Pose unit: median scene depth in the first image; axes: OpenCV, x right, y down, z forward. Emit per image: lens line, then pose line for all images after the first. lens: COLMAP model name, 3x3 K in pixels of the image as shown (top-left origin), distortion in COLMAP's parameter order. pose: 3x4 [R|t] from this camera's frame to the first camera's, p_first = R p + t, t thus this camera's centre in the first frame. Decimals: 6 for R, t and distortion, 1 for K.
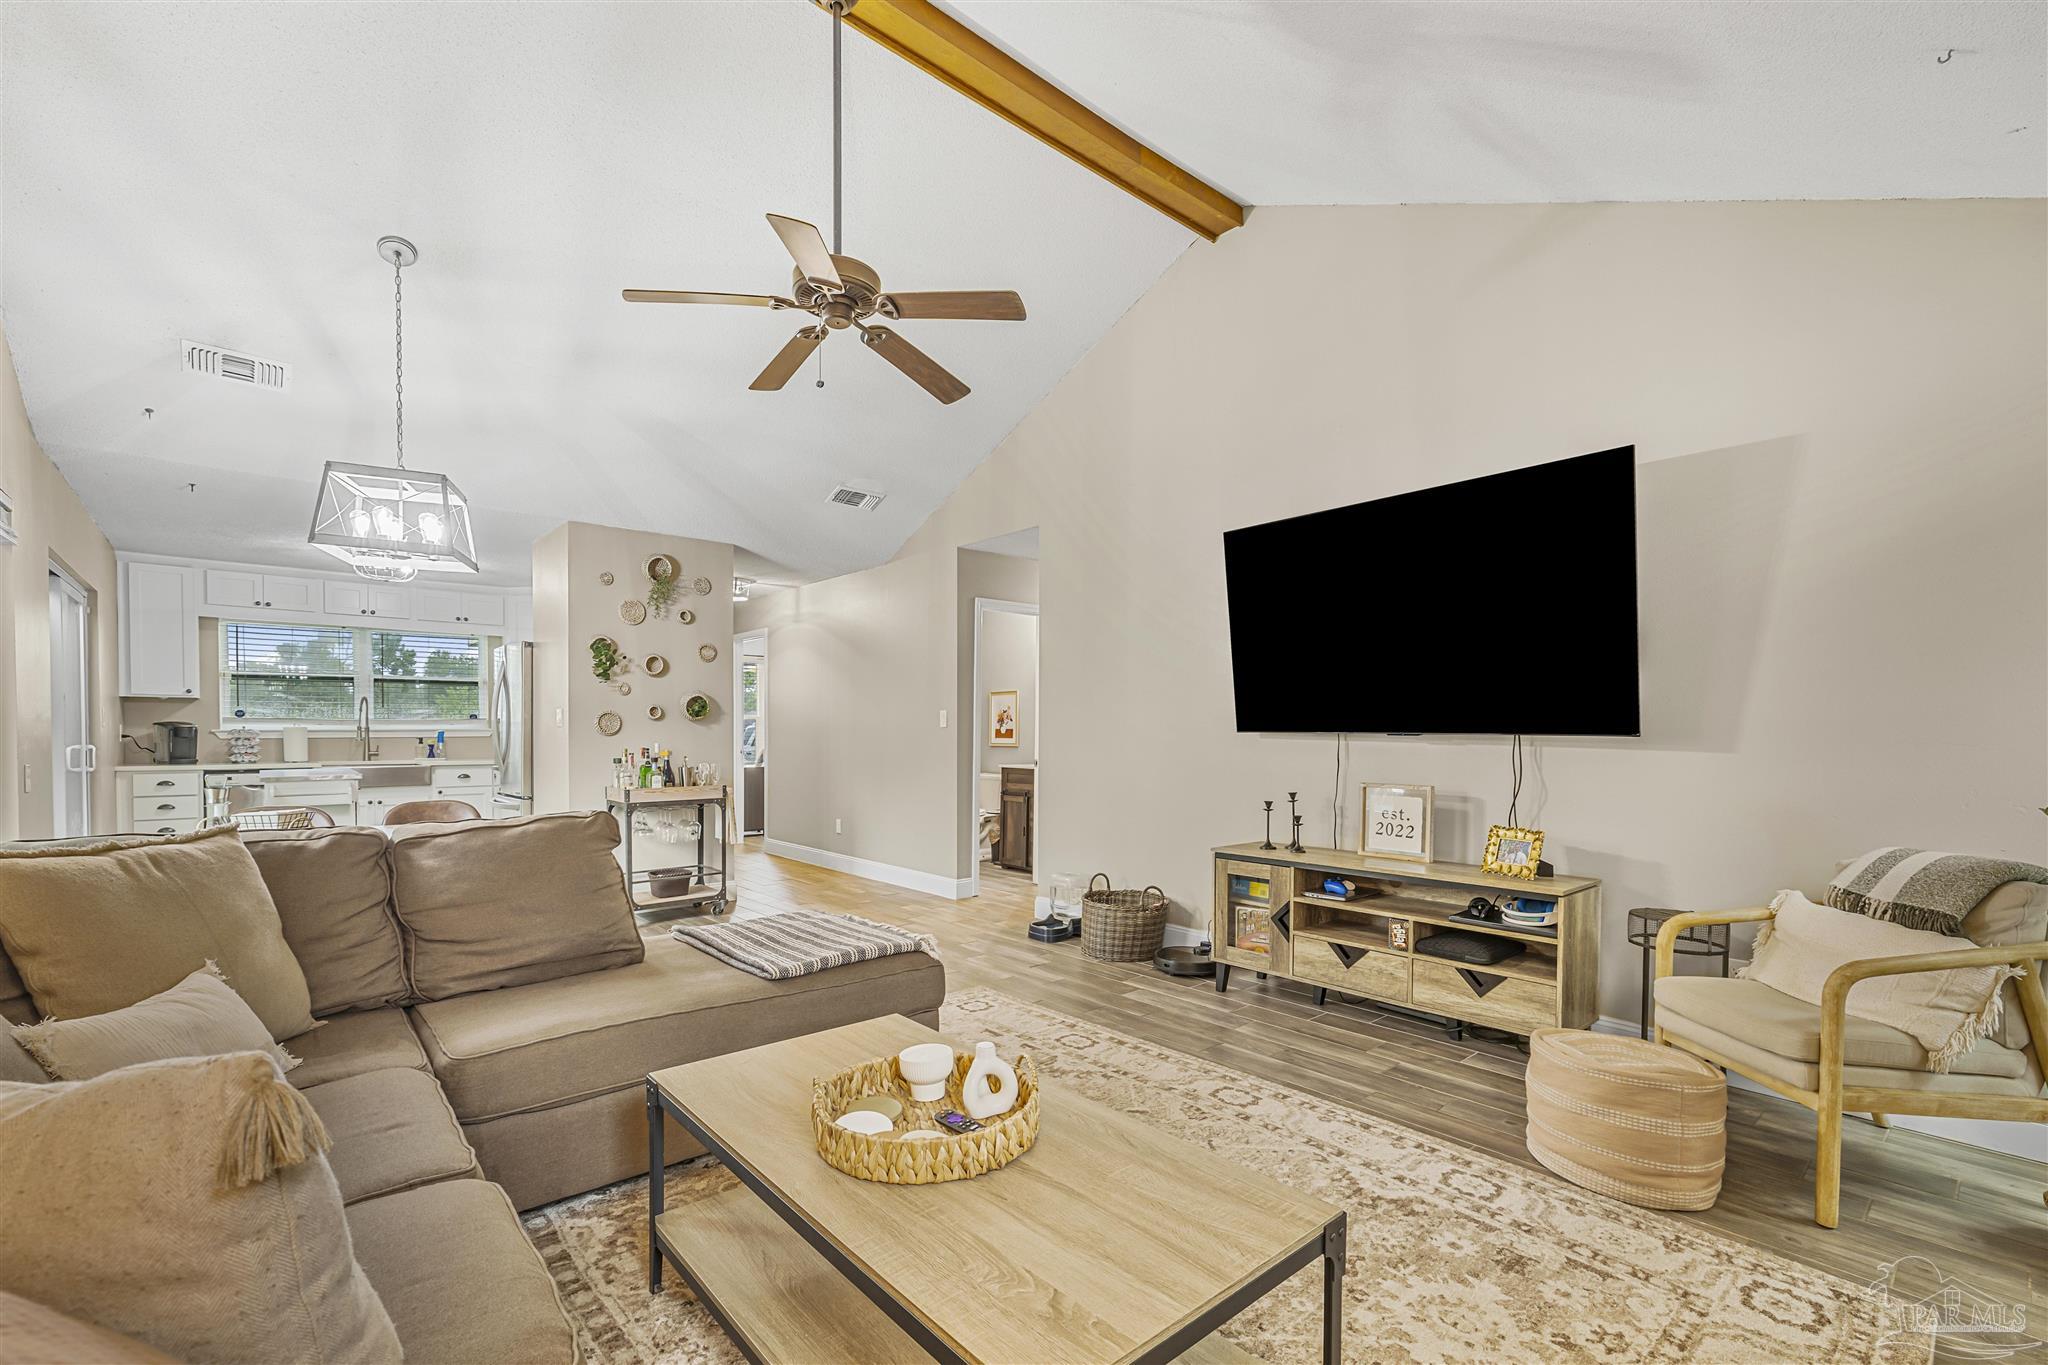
lens RADIAL K [[885.5, 0, 1026.8], [0, 885.5, 750.4], [0, 0, 1]] dist [0.000472, 0.000198]
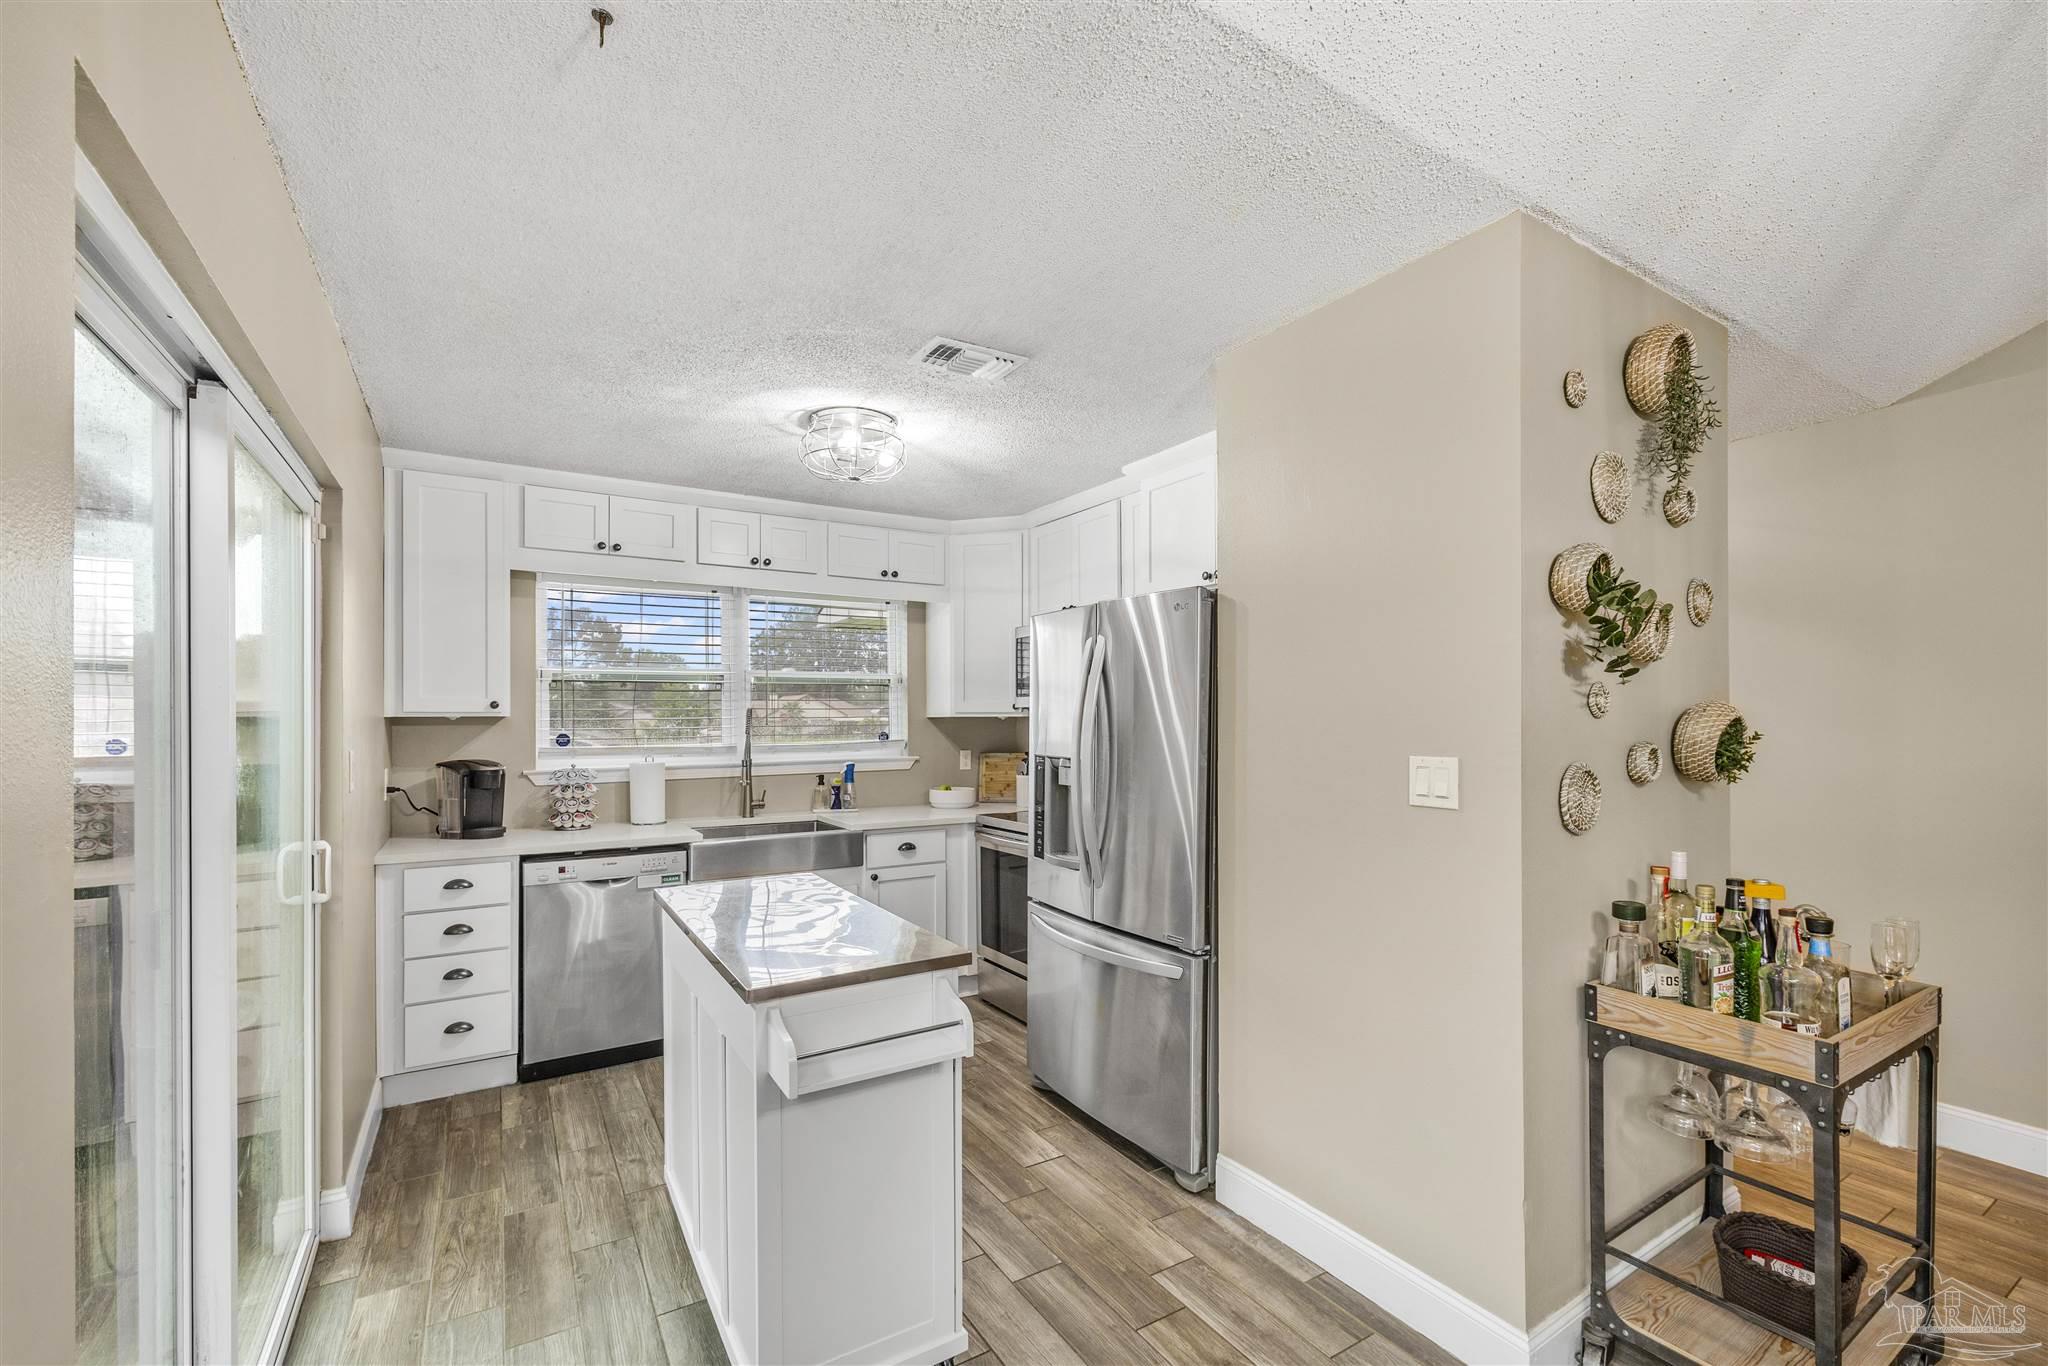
lens RADIAL K [[864.7, 0, 1016.3], [0, 864.7, 716.5], [0, 0, 1]] dist [0.000588, 0.000026]
pose [[0.985533, -0.003928, -0.169441, -0.573660], [0.000265, 0.999766, -0.021635, -0.051318], [0.169486, 0.021277, 0.985303, 0.563859]]
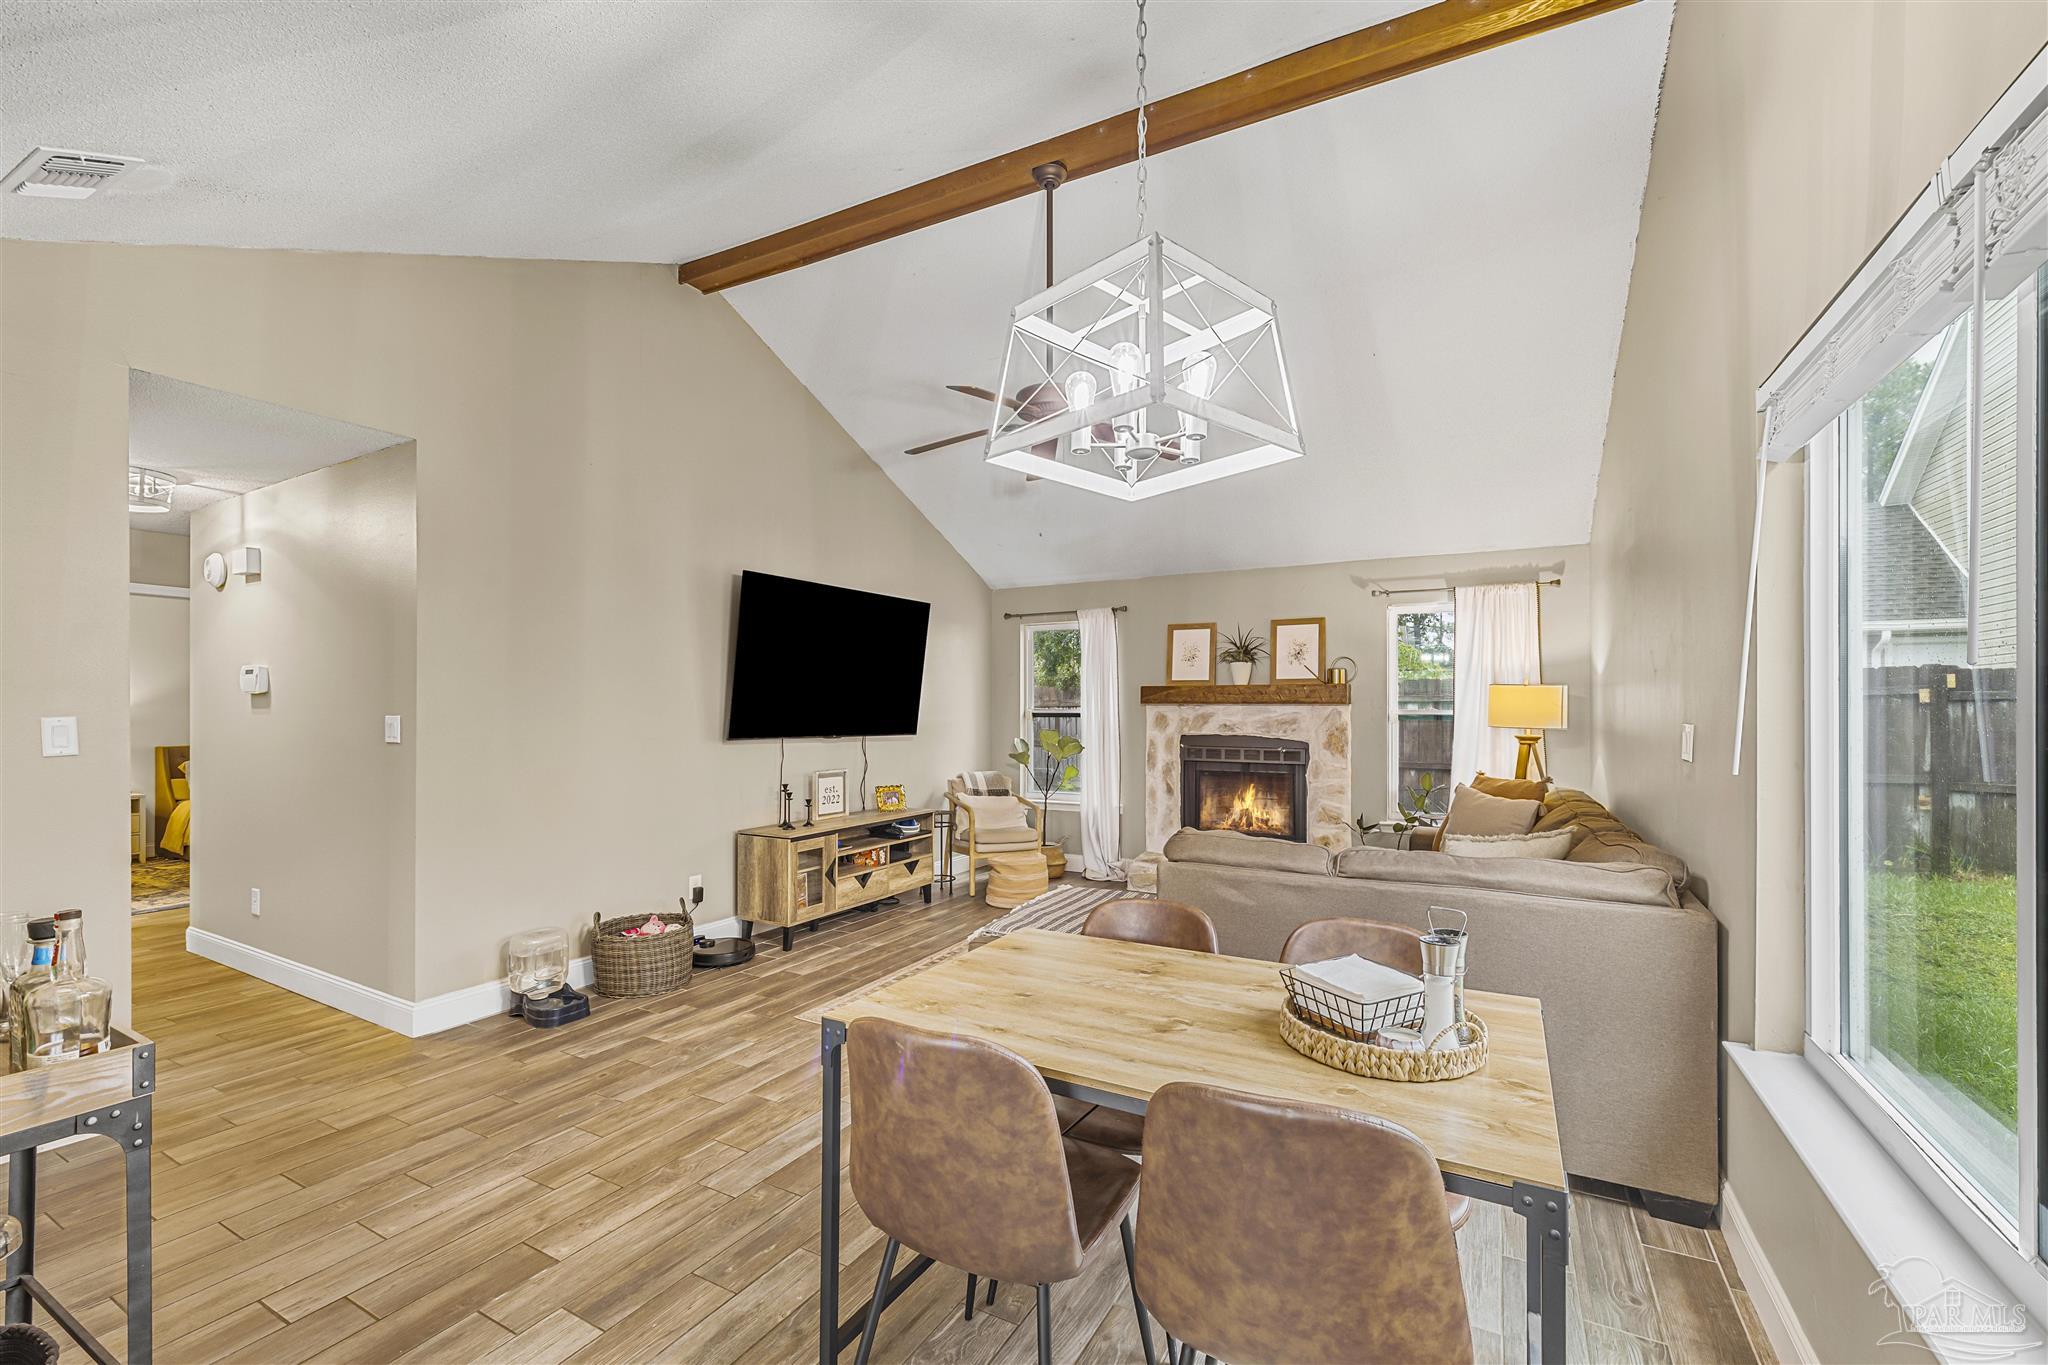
lens RADIAL K [[869.3, 0, 1016.3], [0, 869.3, 707.9], [0, 0, 1]] dist [0.002245, 0.000385]
pose [[-0.340873, -0.003081, 0.940104, -0.667514], [0.015095, 0.999848, 0.008751, -0.046508], [-0.939988, 0.017174, -0.340774, 0.719961]]
